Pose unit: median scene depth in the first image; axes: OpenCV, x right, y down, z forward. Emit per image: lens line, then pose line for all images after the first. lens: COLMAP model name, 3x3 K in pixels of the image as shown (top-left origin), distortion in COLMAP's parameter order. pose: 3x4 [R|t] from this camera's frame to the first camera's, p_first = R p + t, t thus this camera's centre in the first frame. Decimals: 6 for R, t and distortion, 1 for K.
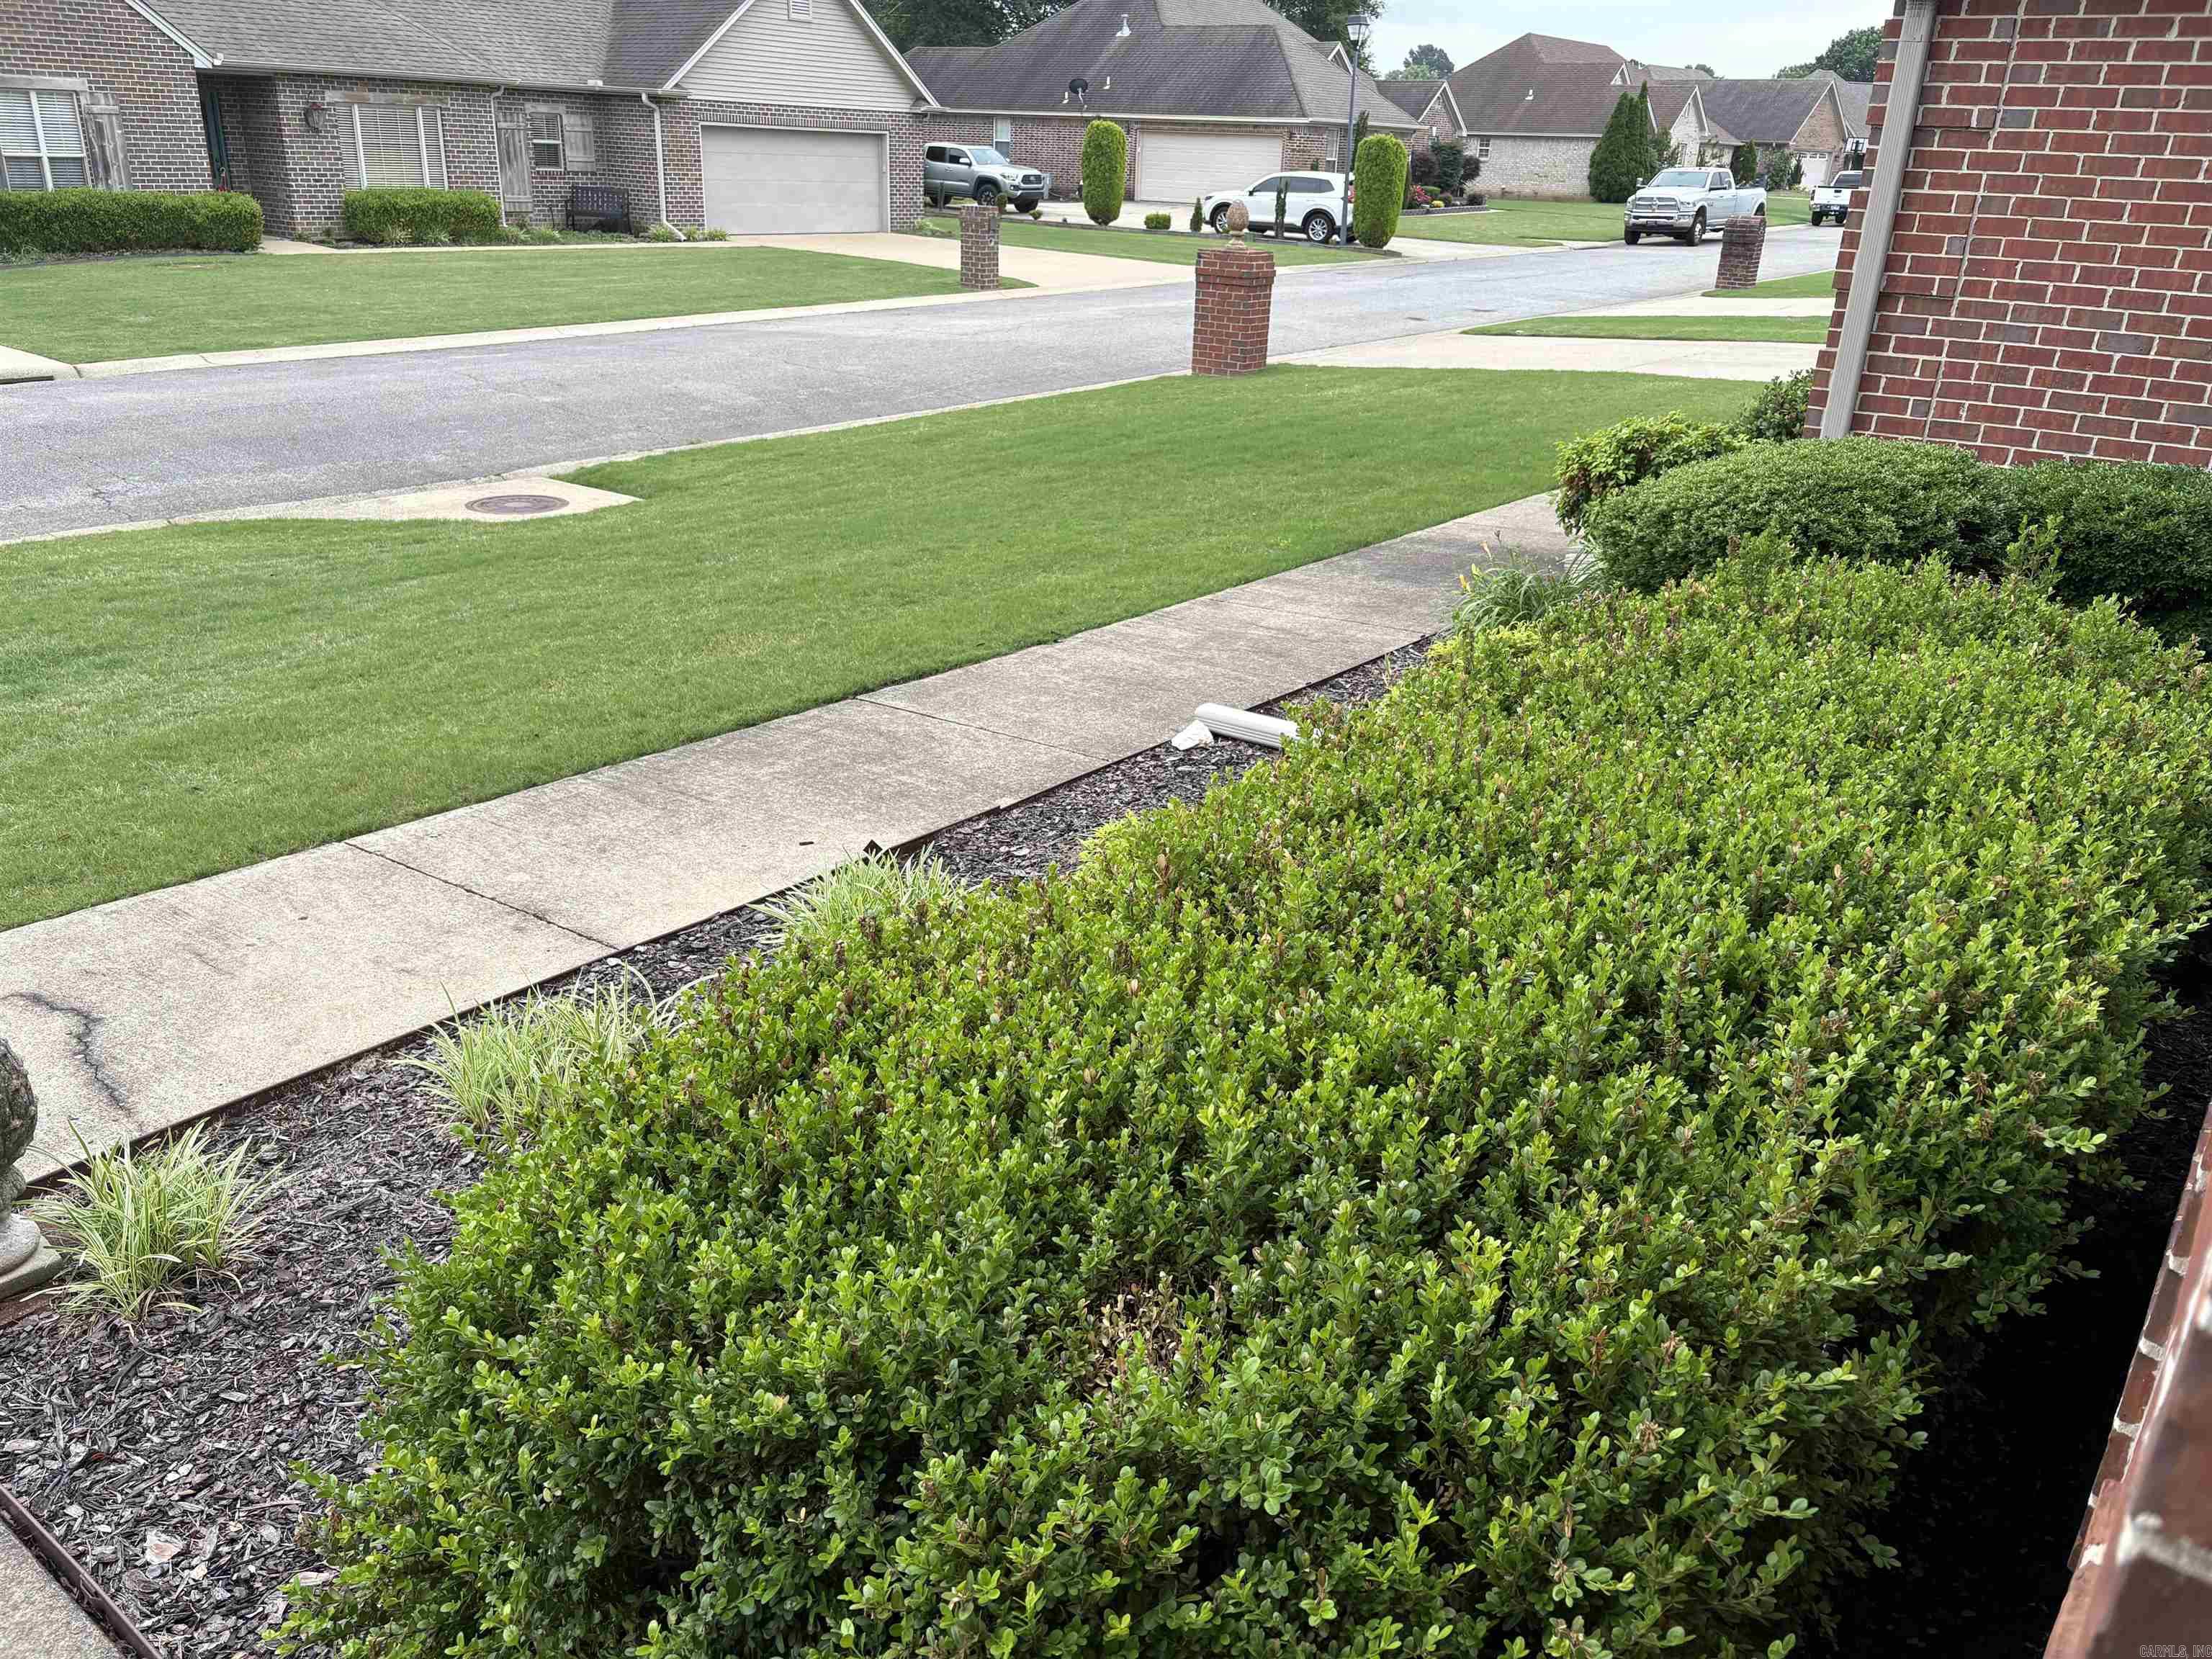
lens RADIAL K [[1713.3, 0, 1105.1], [0, 1713.3, 831.0], [0, 0, 1]] dist [0.023155, -0.012494]
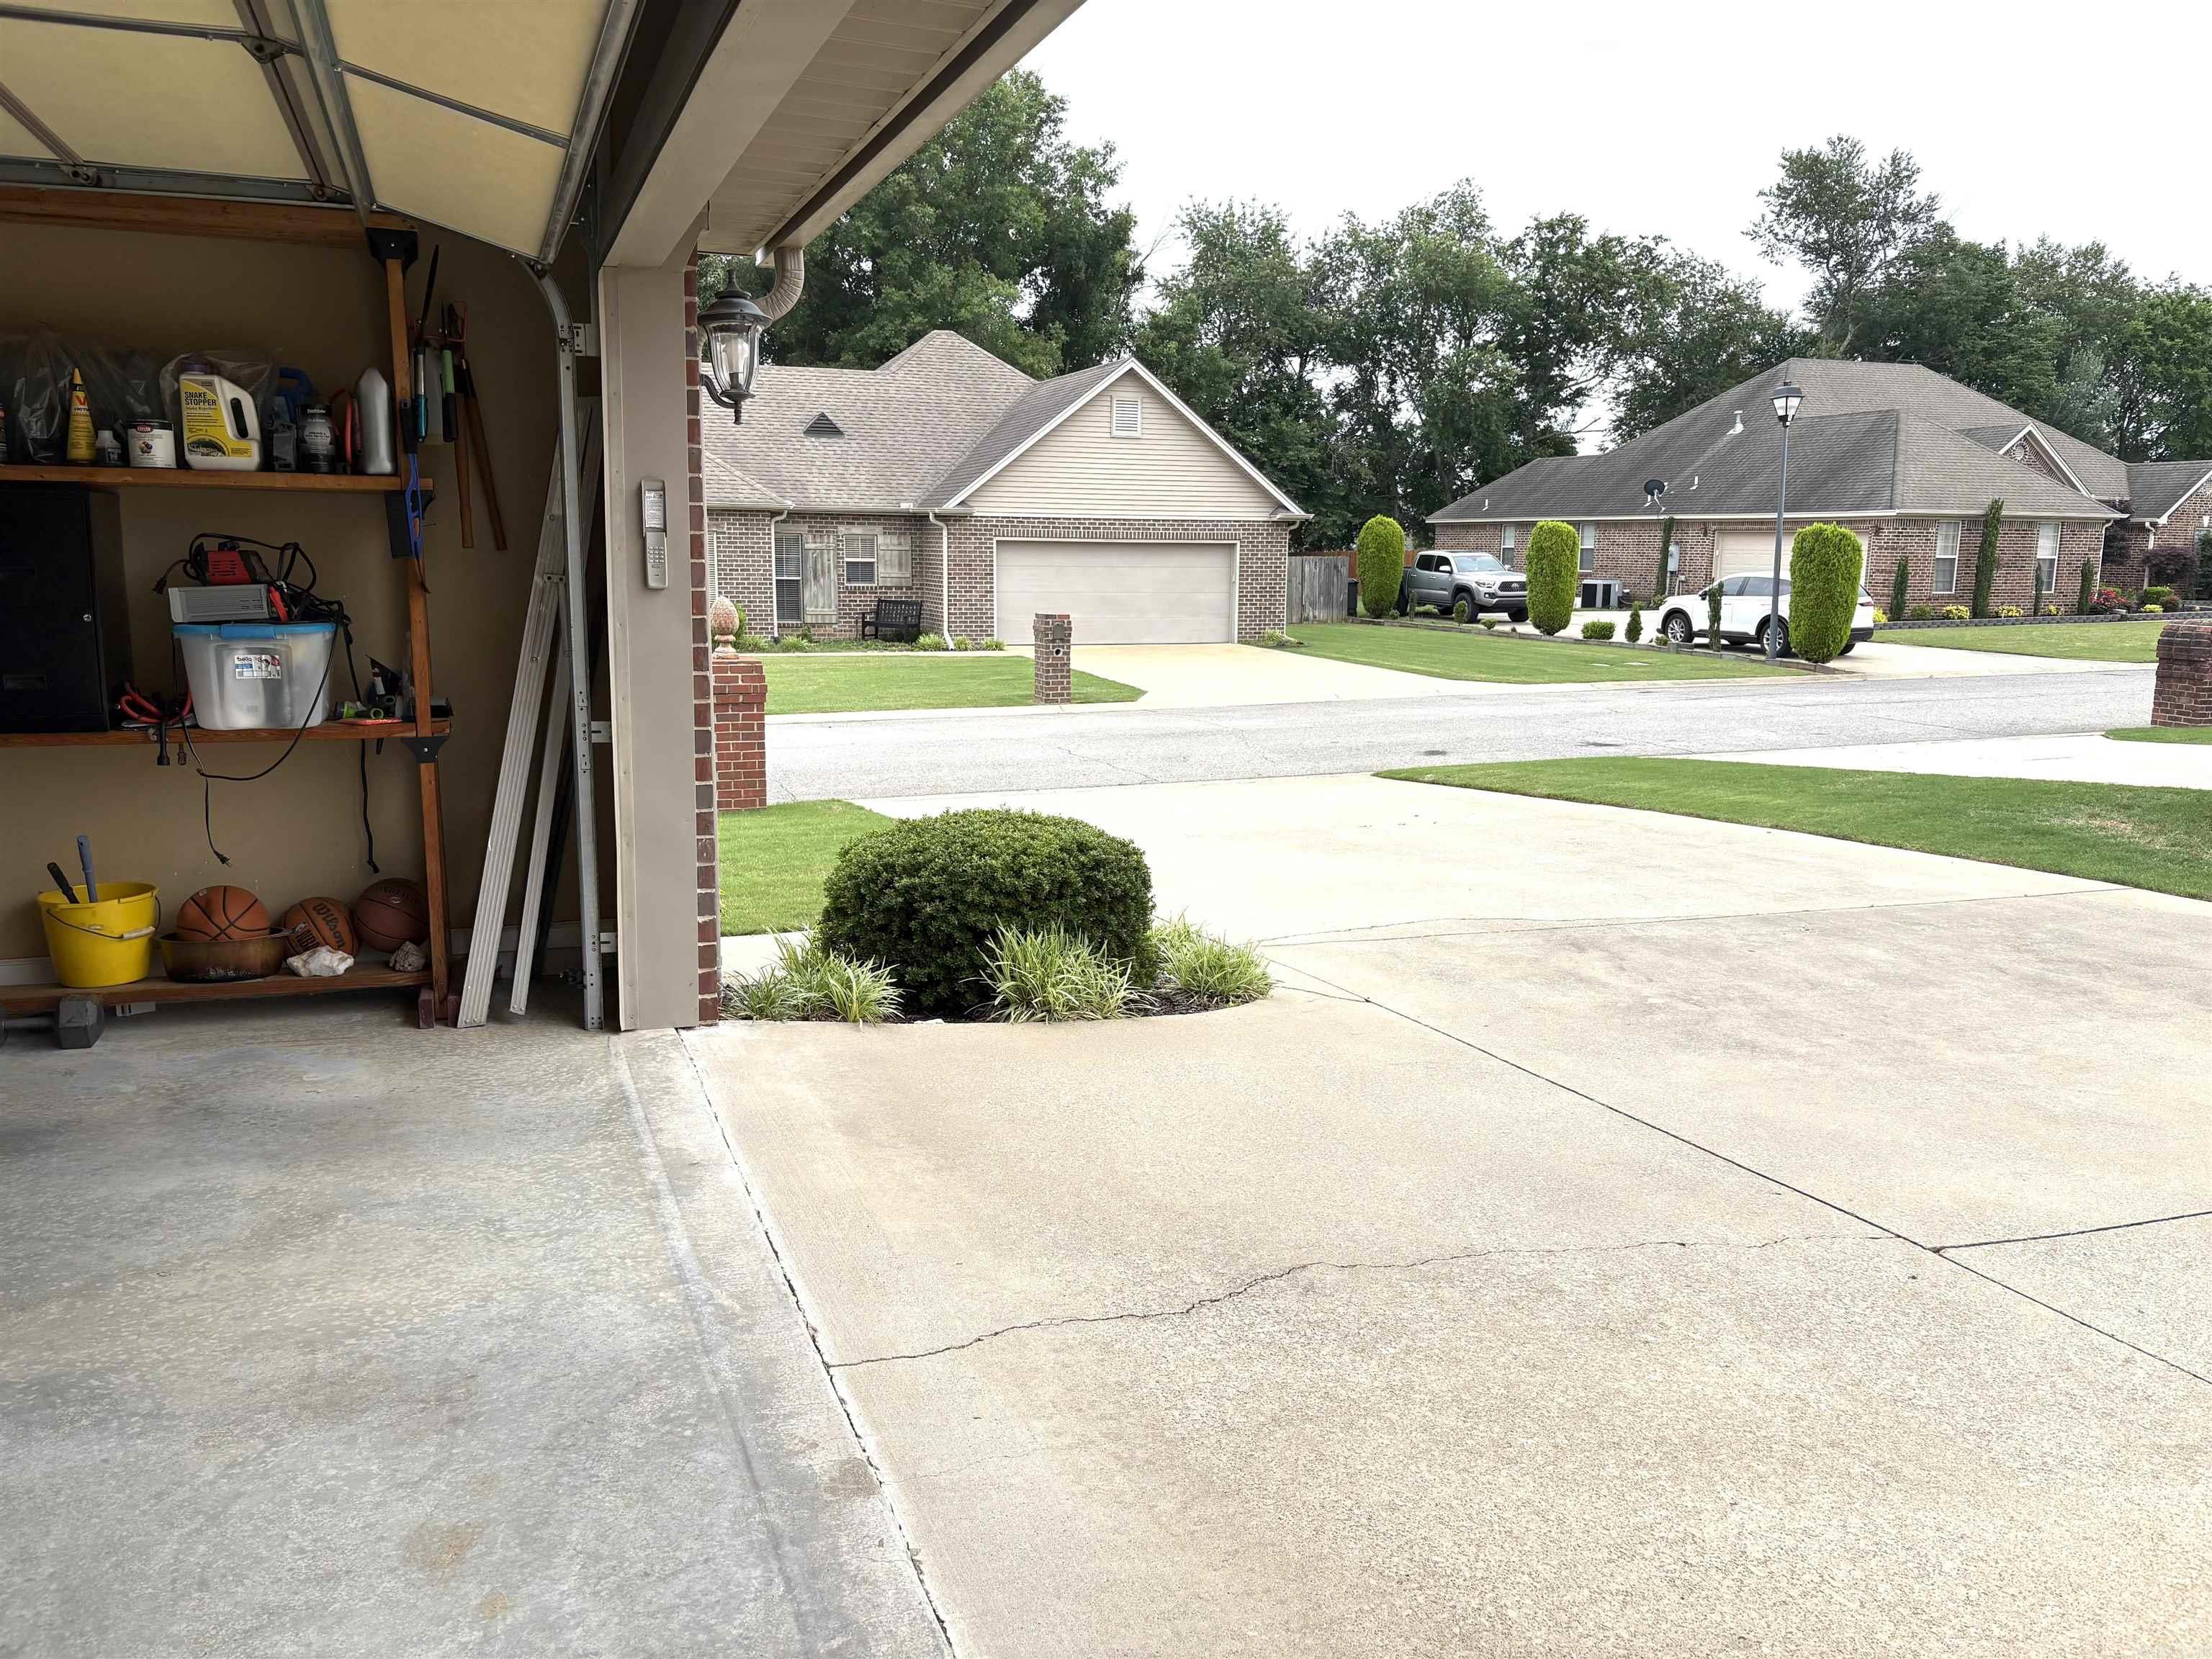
lens RADIAL K [[1713.3, 0, 1104.8], [0, 1713.3, 831.0], [0, 0, 1]] dist [0.023155, -0.012494]
pose [[0.847445, 0.058992, -0.527595, 0.320535], [-0.176088, 0.968781, -0.174519, -0.078693], [0.500829, 0.240798, 0.831376, 0.227980]]
